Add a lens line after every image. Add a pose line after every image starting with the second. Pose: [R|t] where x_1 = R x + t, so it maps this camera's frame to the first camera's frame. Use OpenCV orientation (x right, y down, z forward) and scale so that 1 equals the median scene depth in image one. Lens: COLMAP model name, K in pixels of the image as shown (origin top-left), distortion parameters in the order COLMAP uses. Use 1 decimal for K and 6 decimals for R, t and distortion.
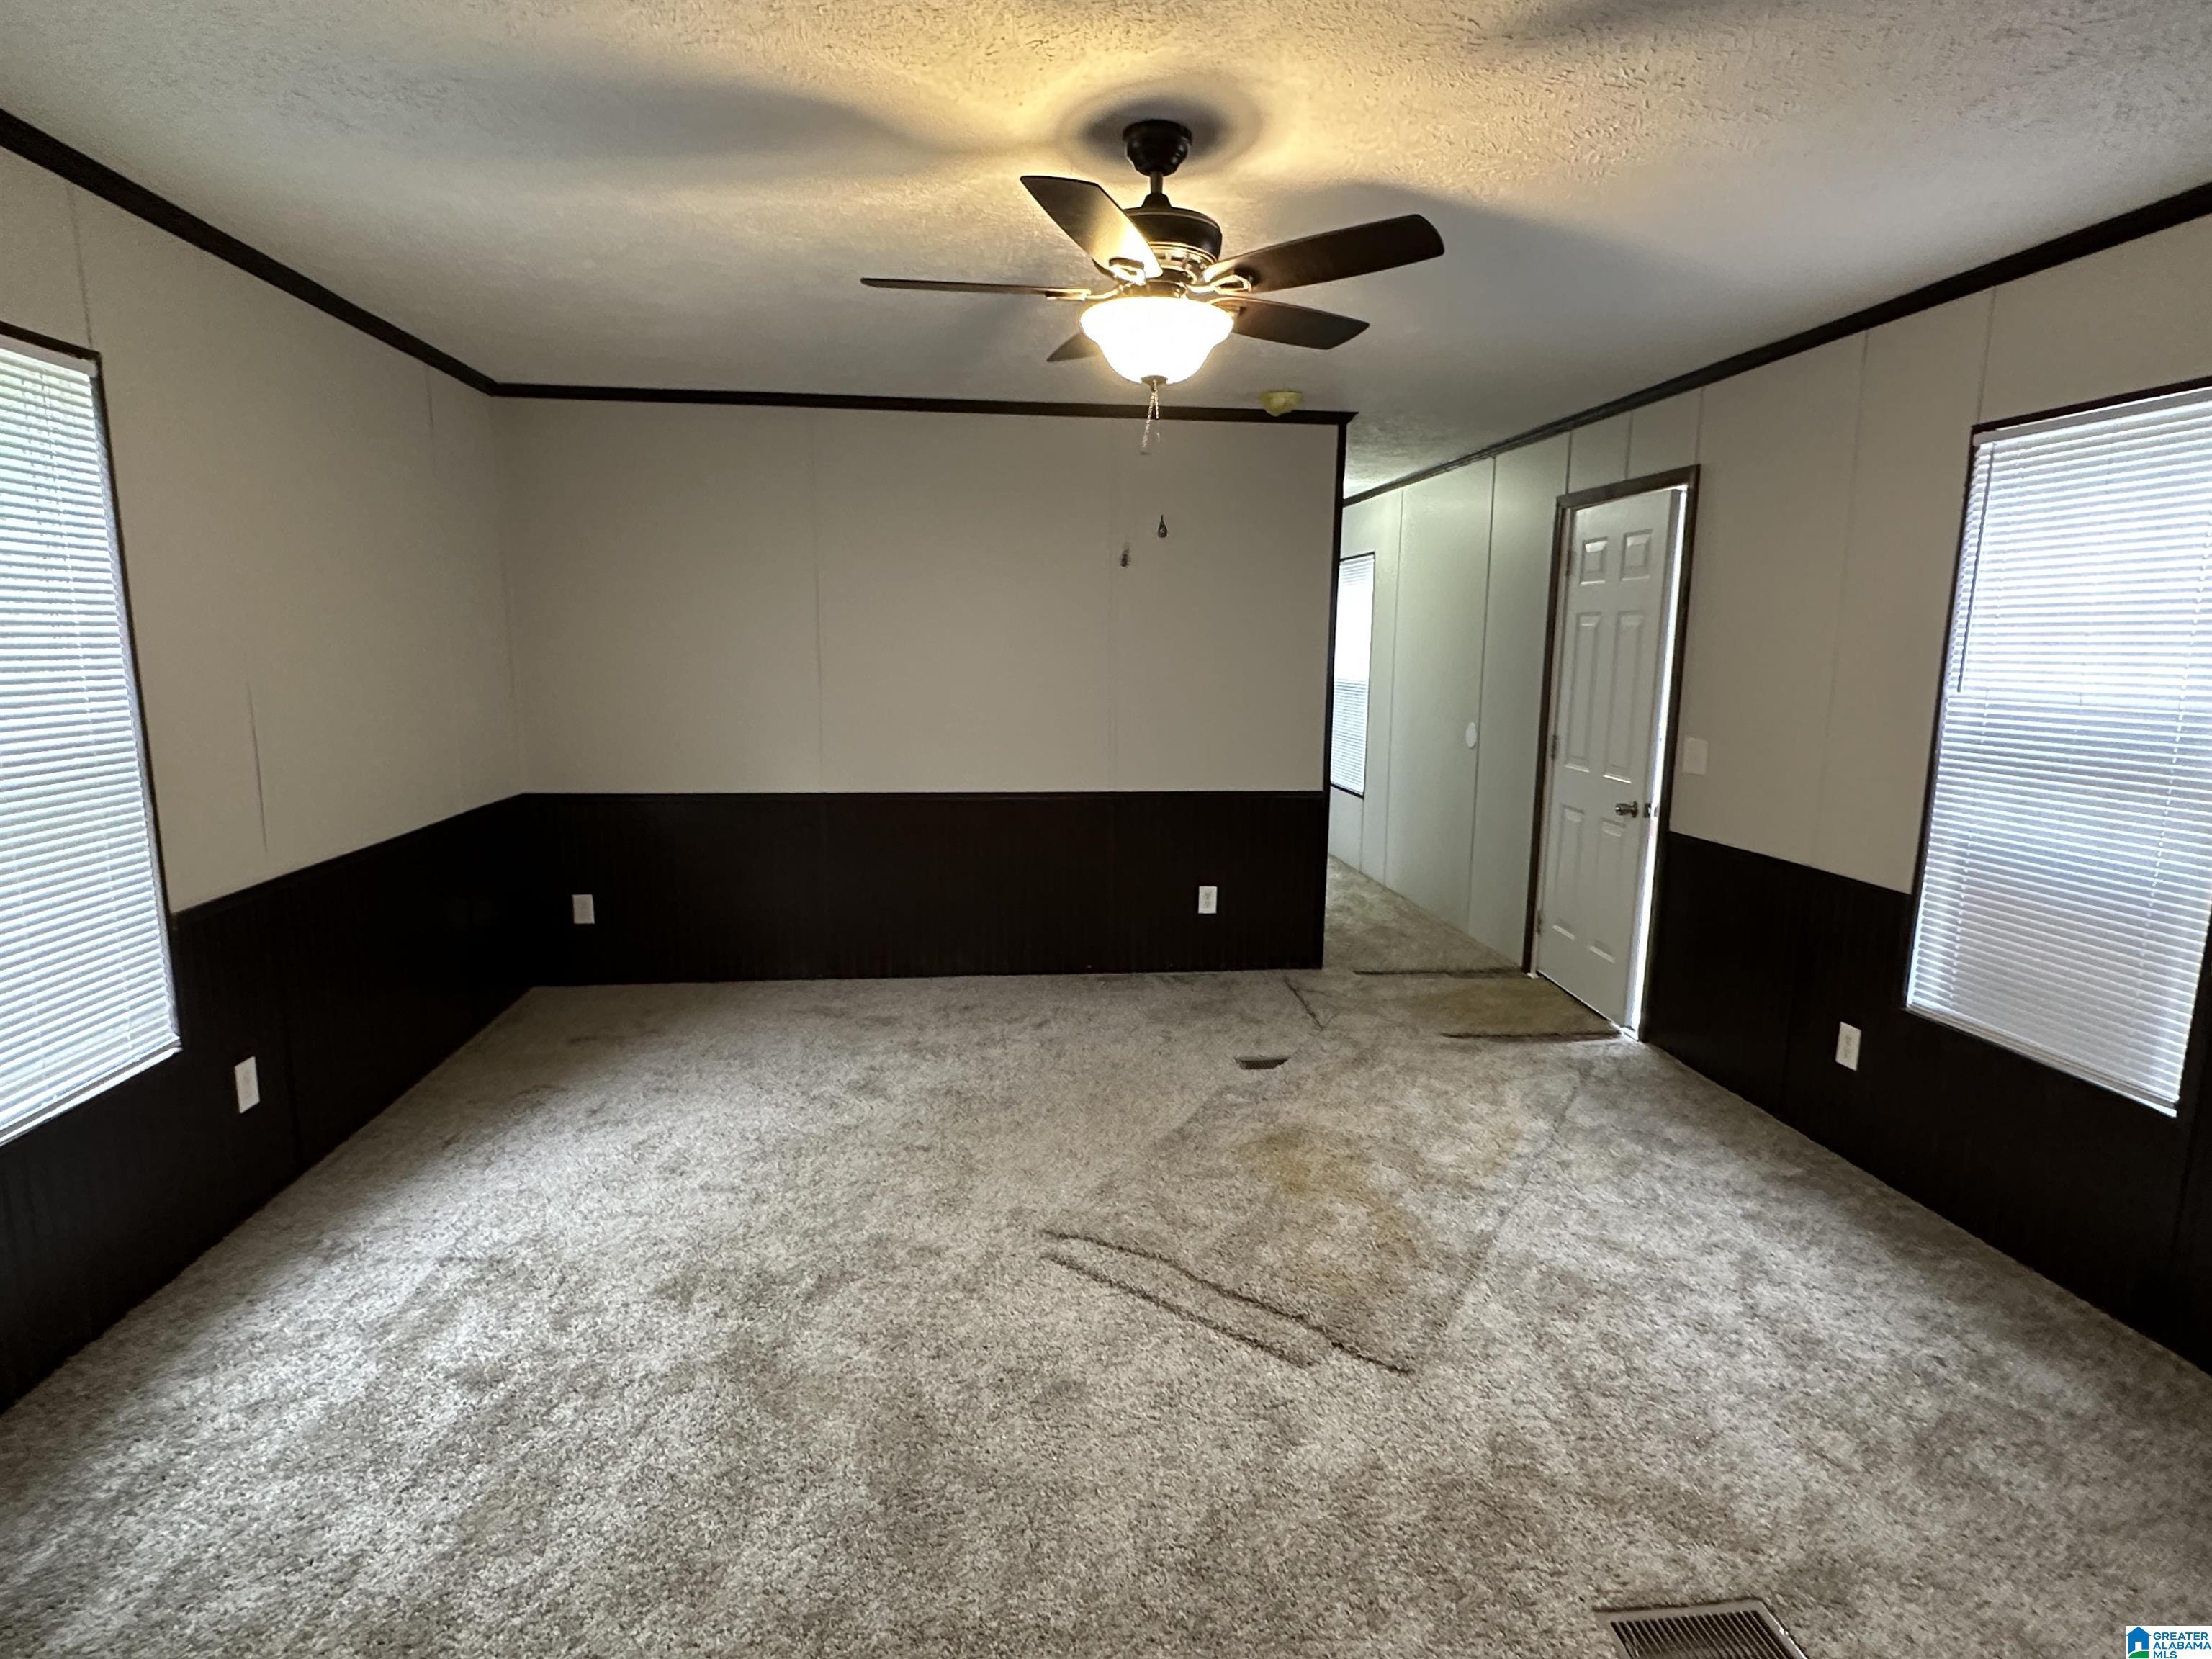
lens RADIAL K [[1197.2, 0, 1102.0], [0, 1197.2, 842.5], [0, 0, 1]] dist [-0.004689, -0.001592]
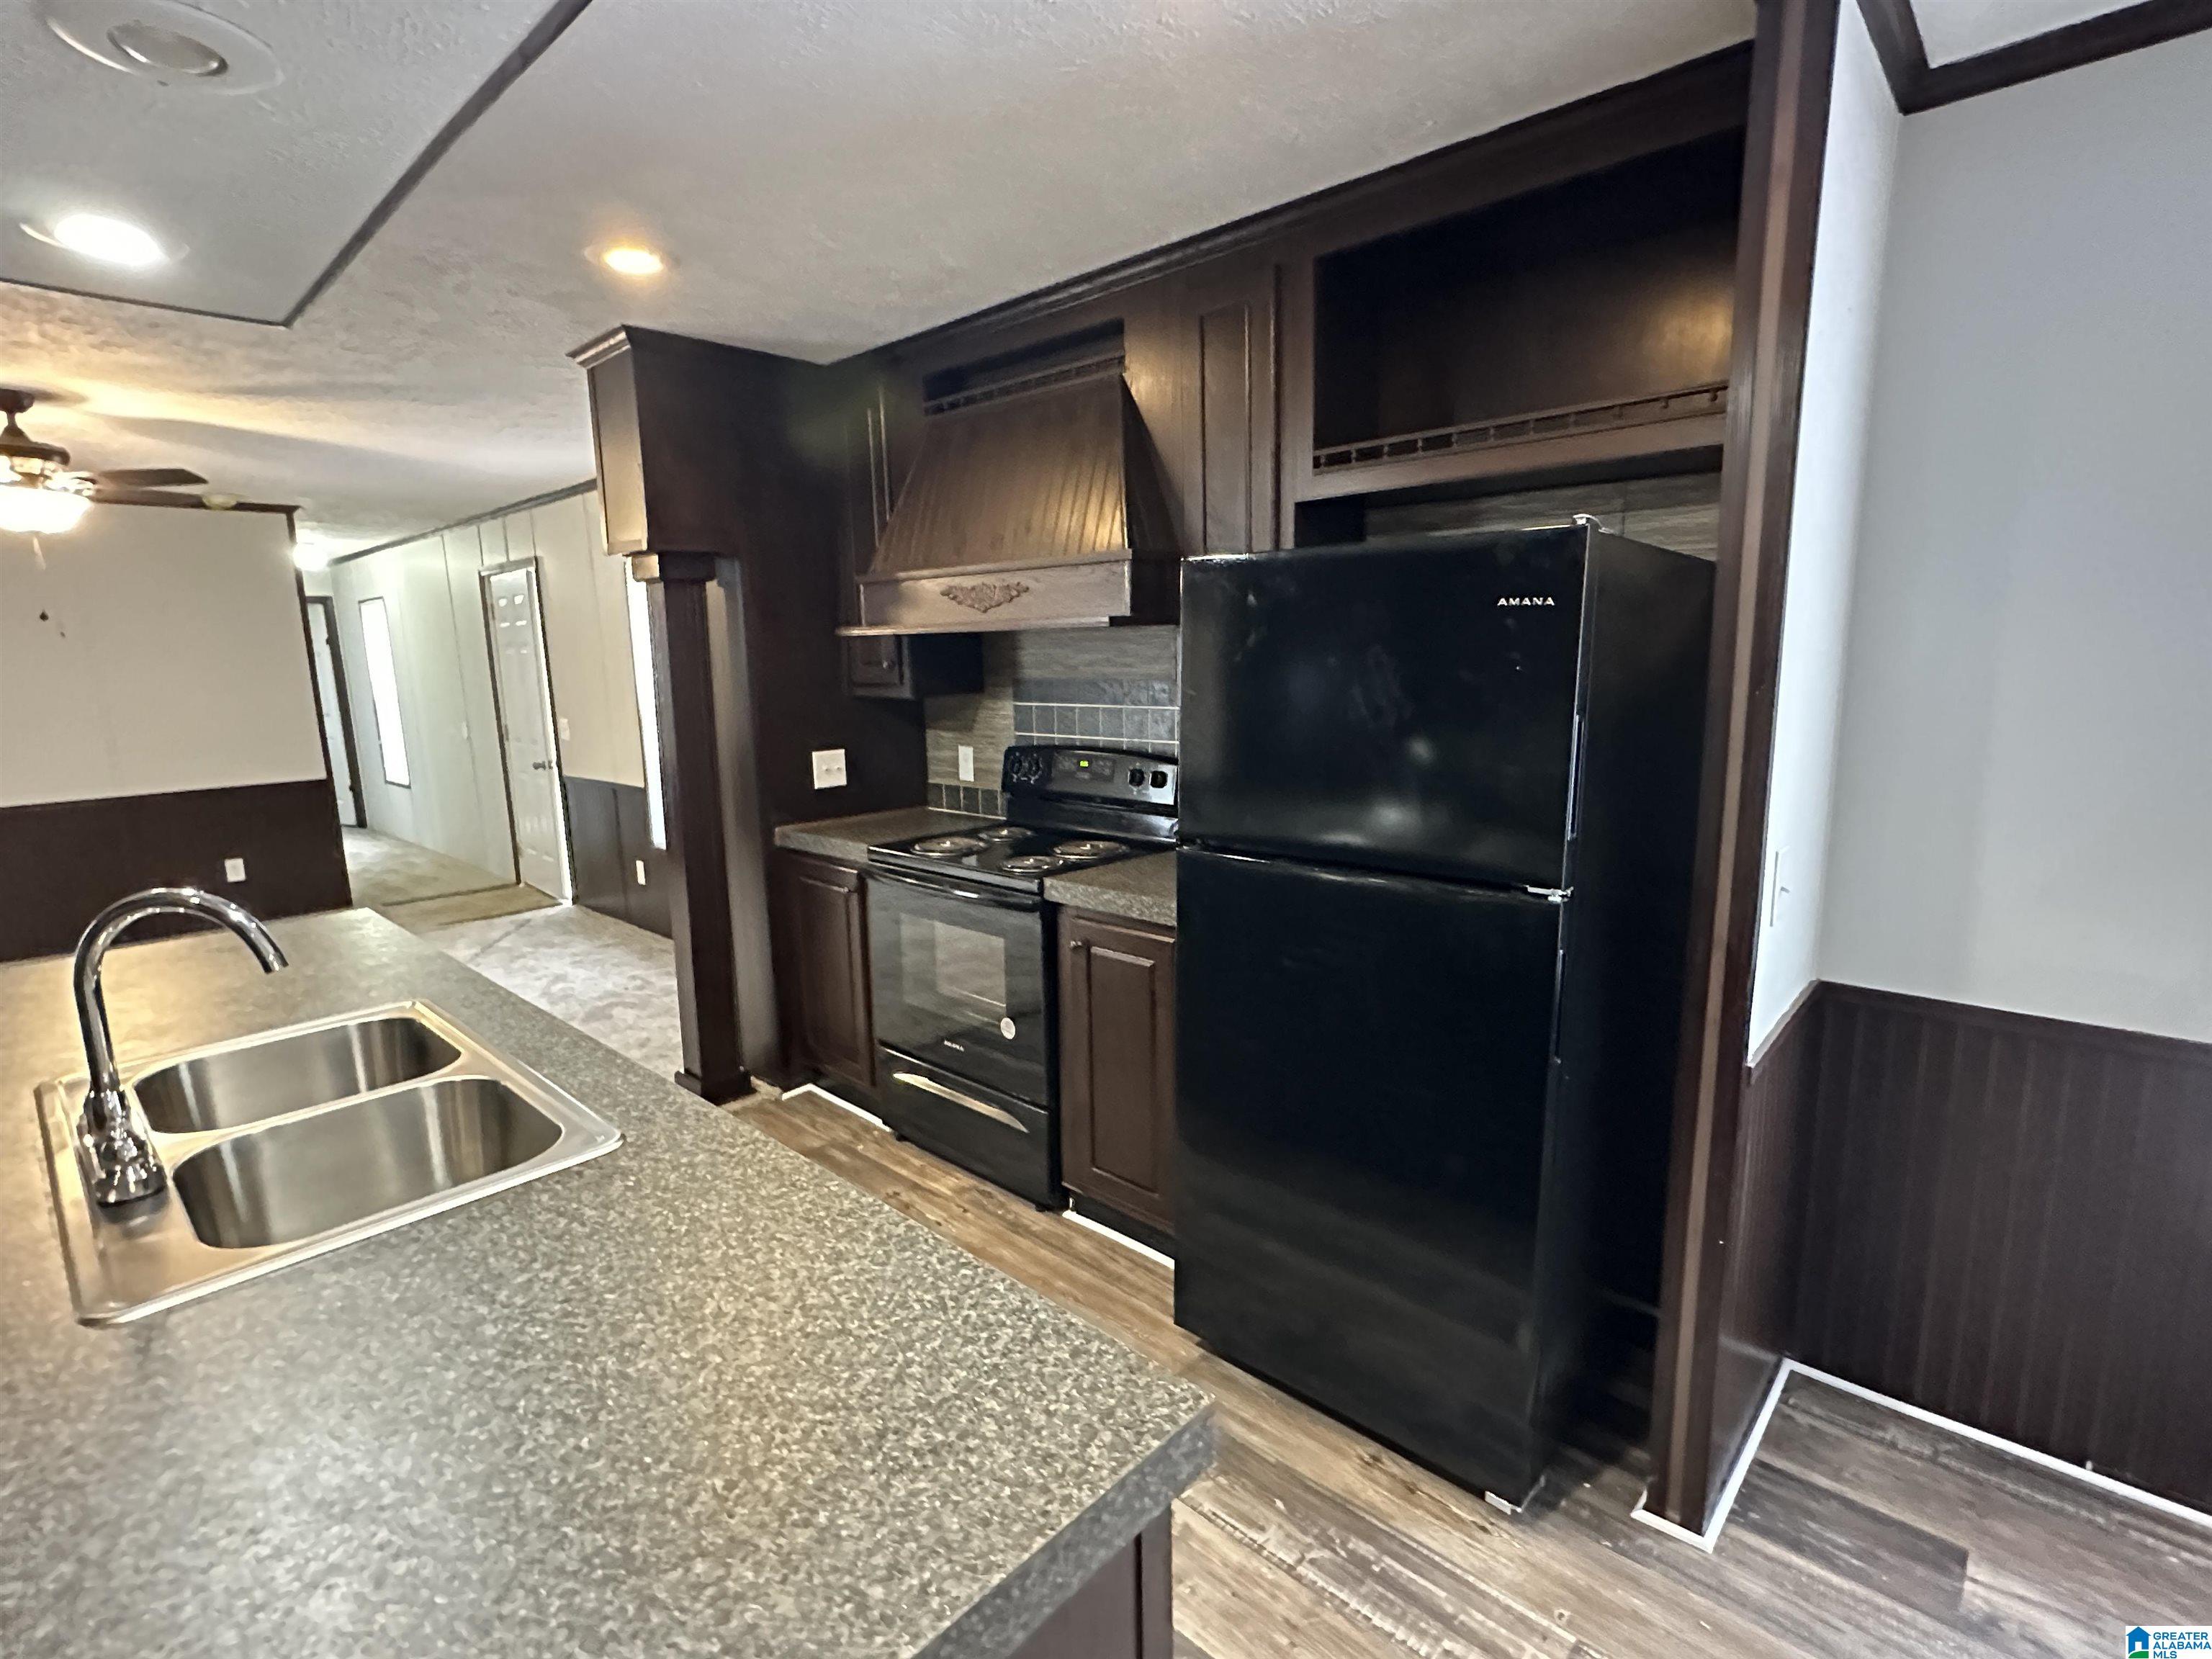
lens RADIAL K [[1067.7, 0, 1102.6], [0, 1067.7, 839.5], [0, 0, 1]] dist [-0.001394, 0.001428]
pose [[0.761410, -0.145415, 0.631751, 0.085852], [0.140562, 0.988366, 0.058090, 0.087943], [-0.632849, 0.044570, 0.772992, -0.560004]]
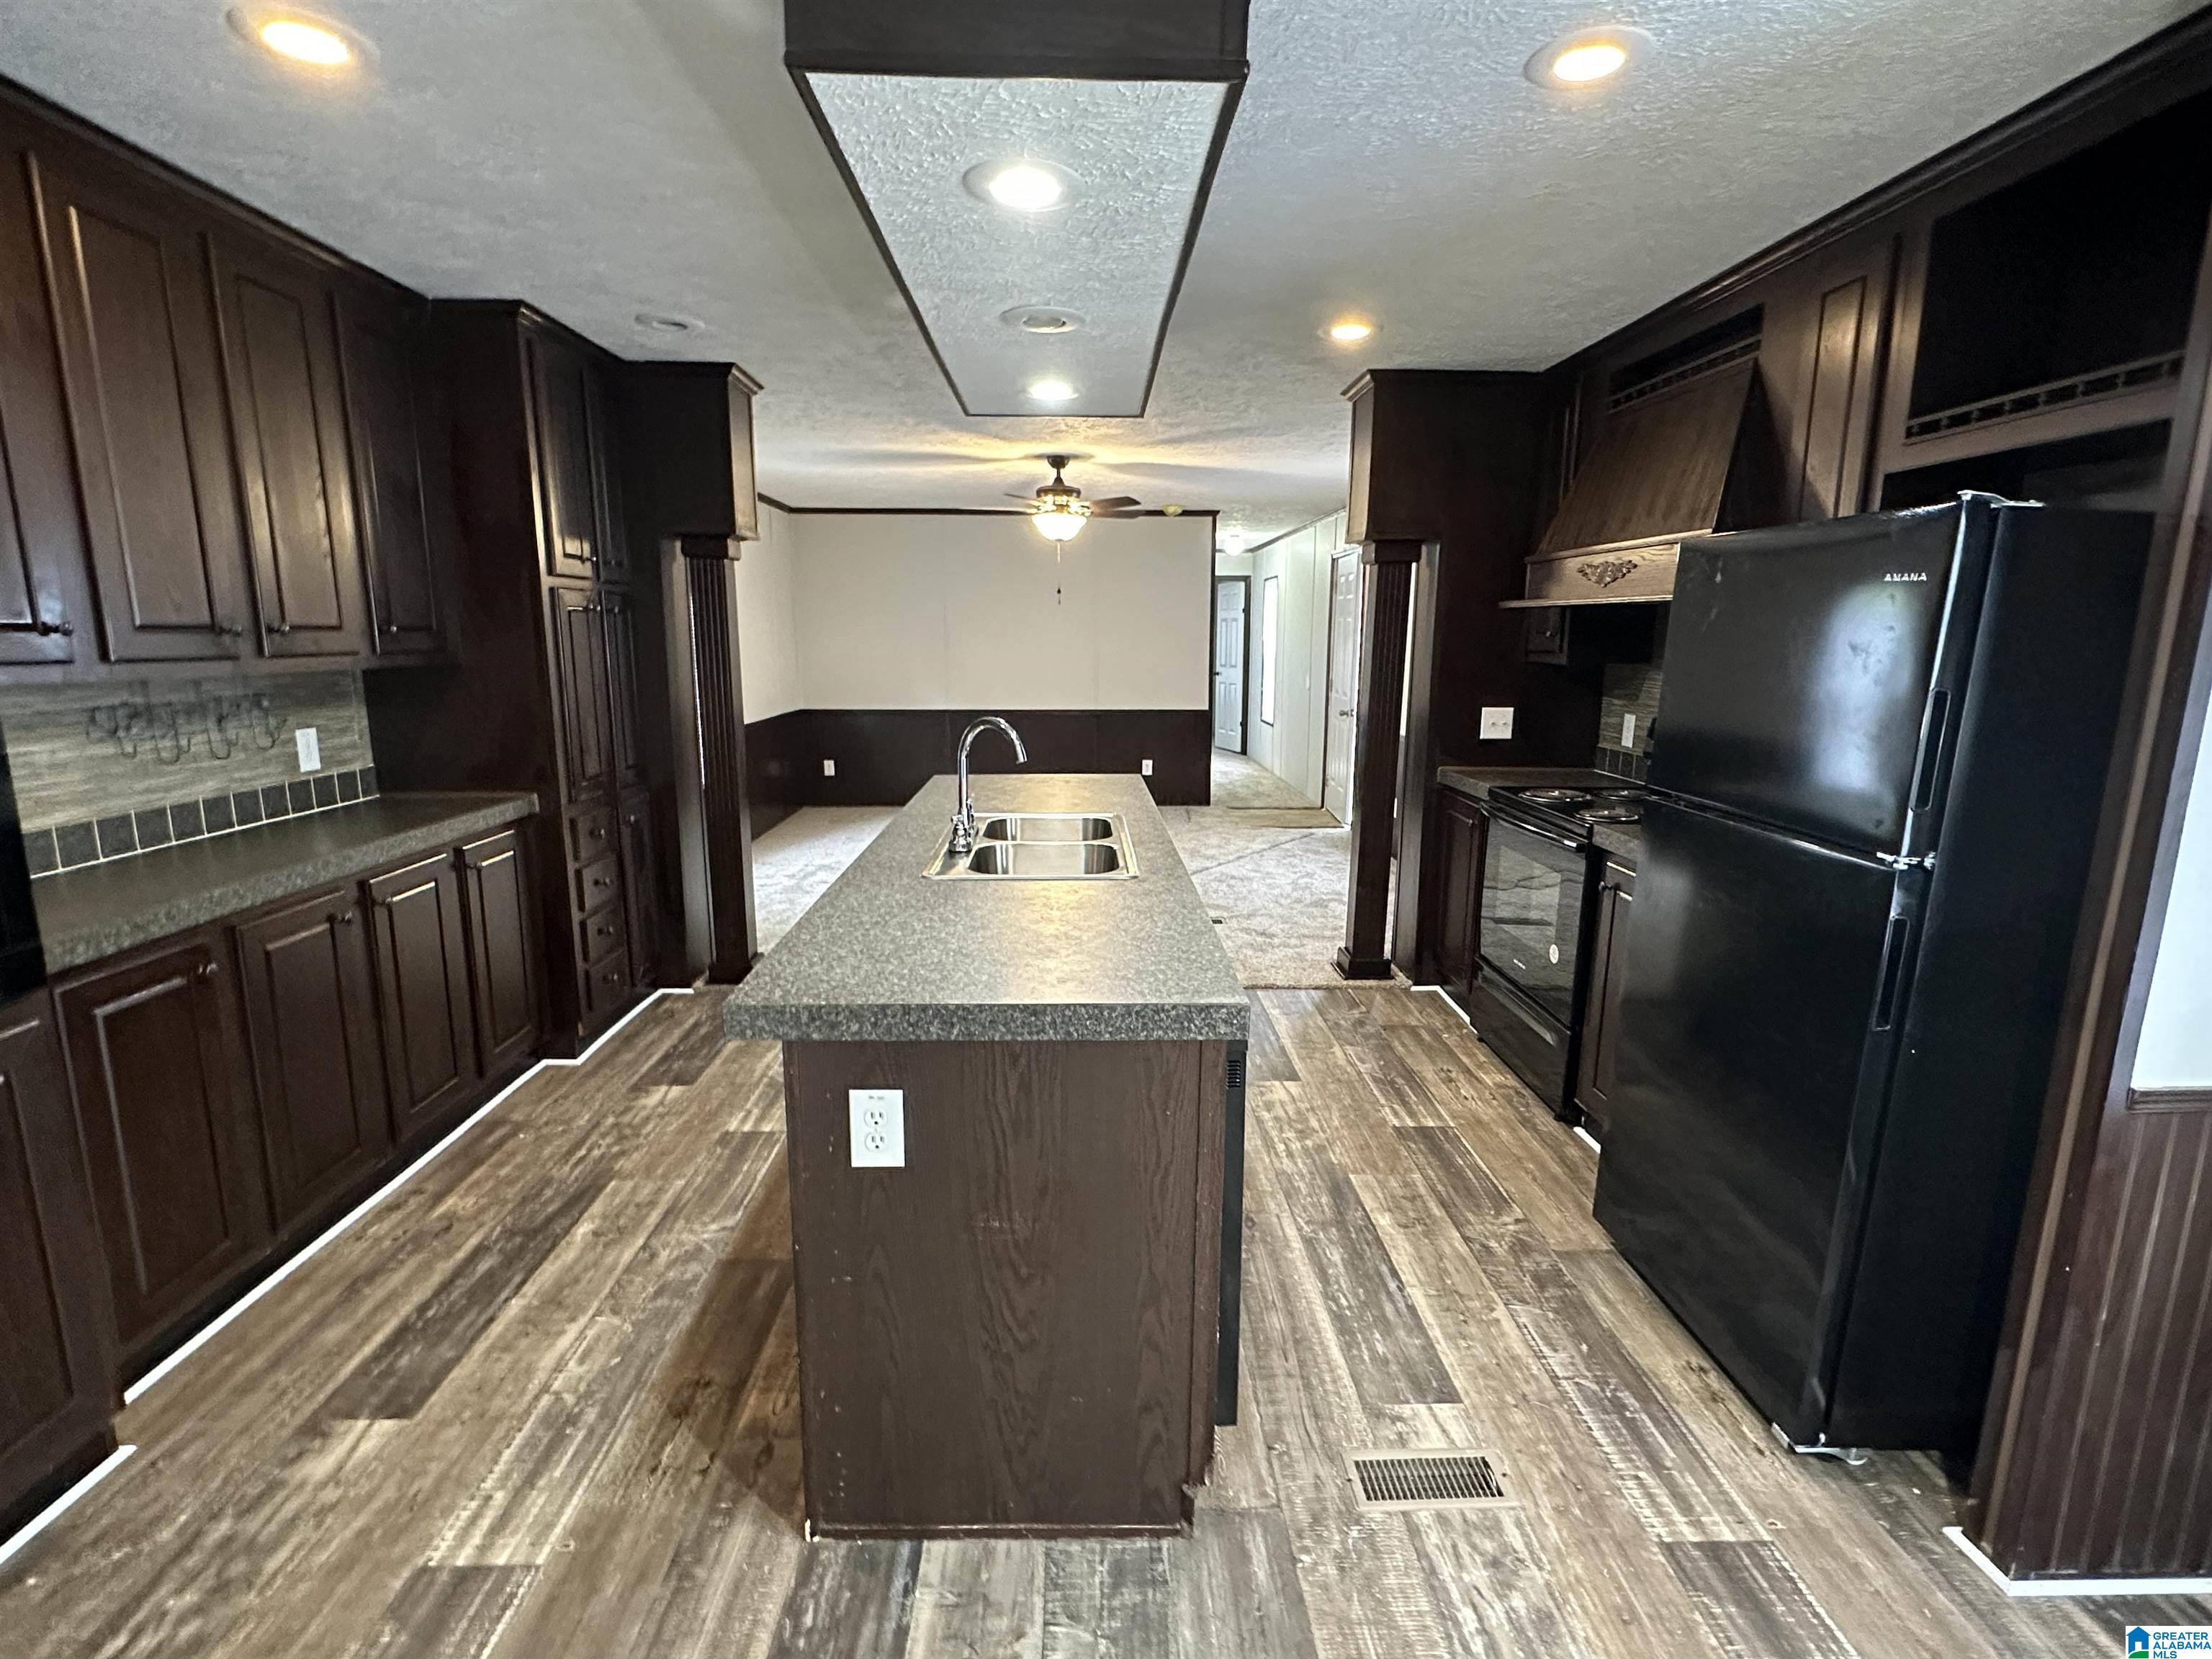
lens RADIAL K [[1067.7, 0, 1102.6], [0, 1067.7, 839.5], [0, 0, 1]] dist [-0.001394, 0.001428]
pose [[0.996281, 0.009020, -0.085688, 0.181596], [-0.006877, 0.999657, 0.025267, 0.133137], [0.085887, -0.024584, 0.996002, -0.768993]]
